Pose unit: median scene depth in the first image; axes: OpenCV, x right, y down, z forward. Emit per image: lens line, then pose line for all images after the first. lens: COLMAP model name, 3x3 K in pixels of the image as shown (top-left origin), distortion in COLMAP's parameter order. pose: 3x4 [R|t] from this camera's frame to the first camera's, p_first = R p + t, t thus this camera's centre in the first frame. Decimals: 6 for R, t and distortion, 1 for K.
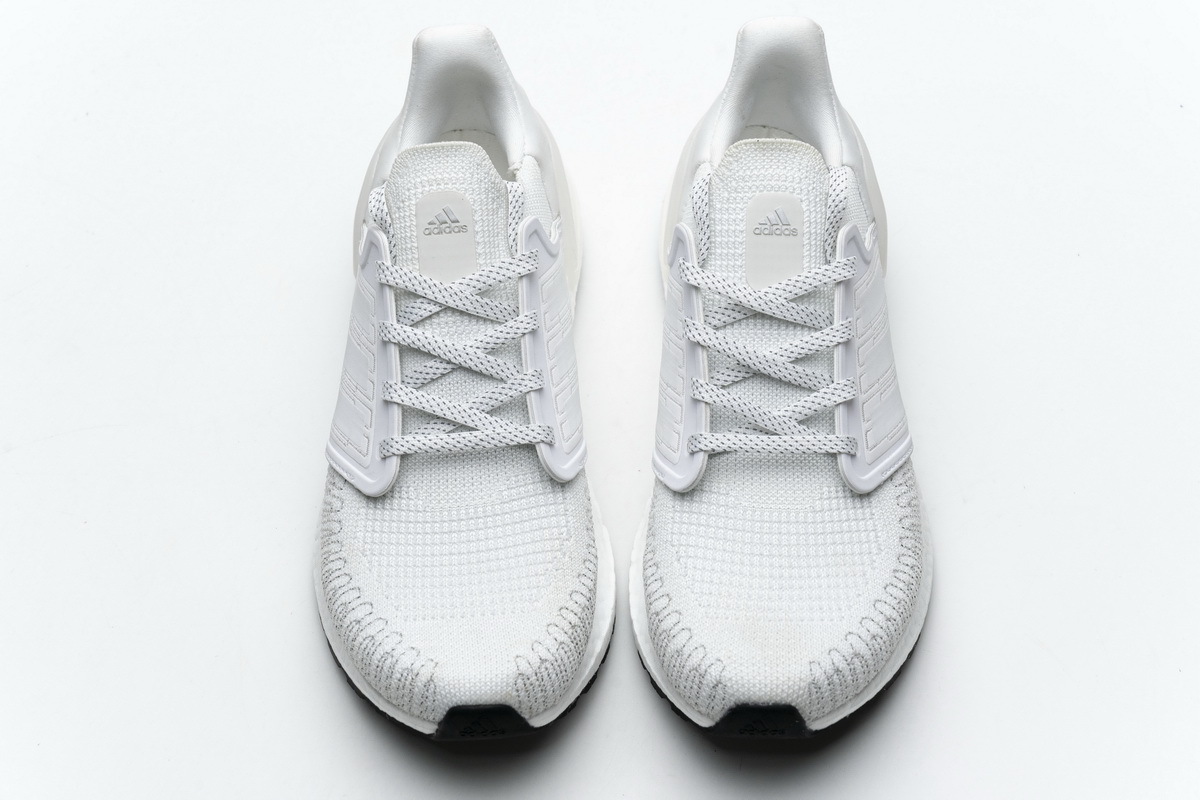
lens RADIAL K [[2254.6, 0, 604.9], [0, 2254.6, 400.4], [0, 0, 1]] dist [-0.002882, 0.000000]
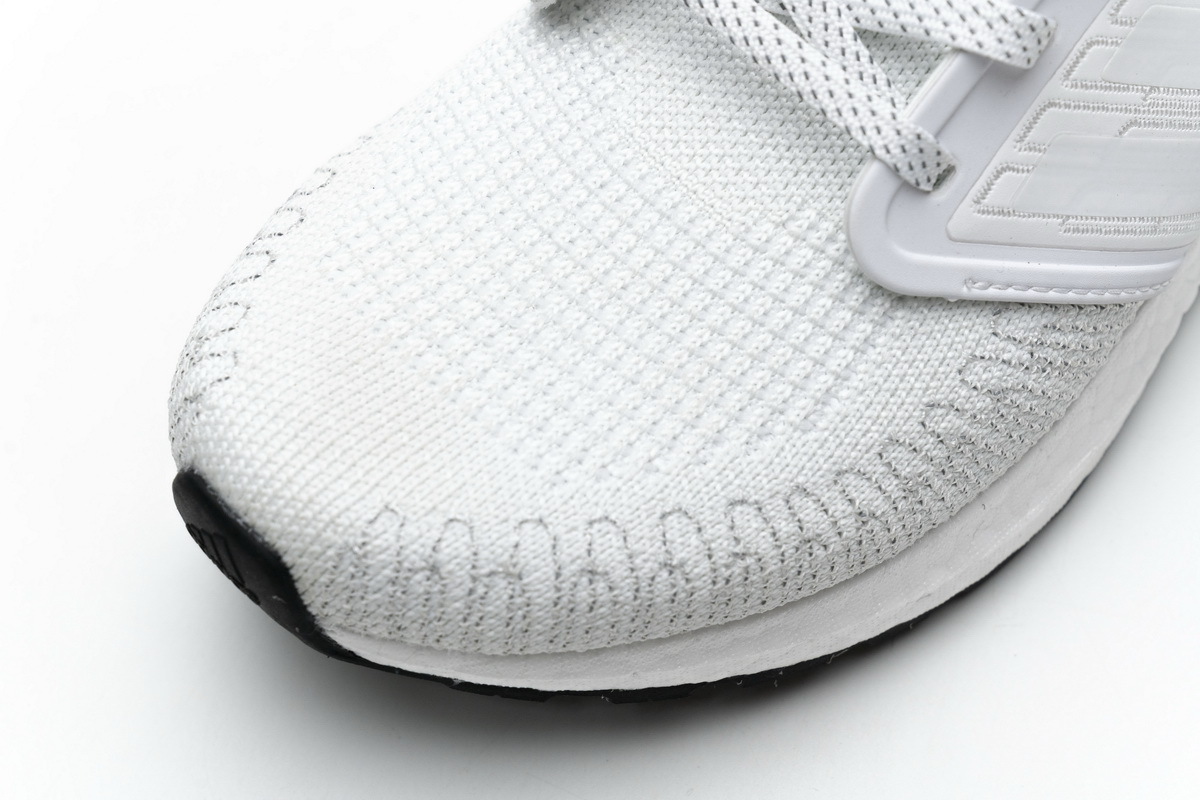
lens RADIAL K [[2384.0, 0, 607.7], [0, 2384.0, 408.5], [0, 0, 1]] dist [0.002341, 0.000000]
pose [[0.699857, 0.634059, -0.328891, 0.229129], [-0.553314, 0.772437, 0.311743, -0.043051], [0.451711, -0.036195, 0.891430, 0.619866]]
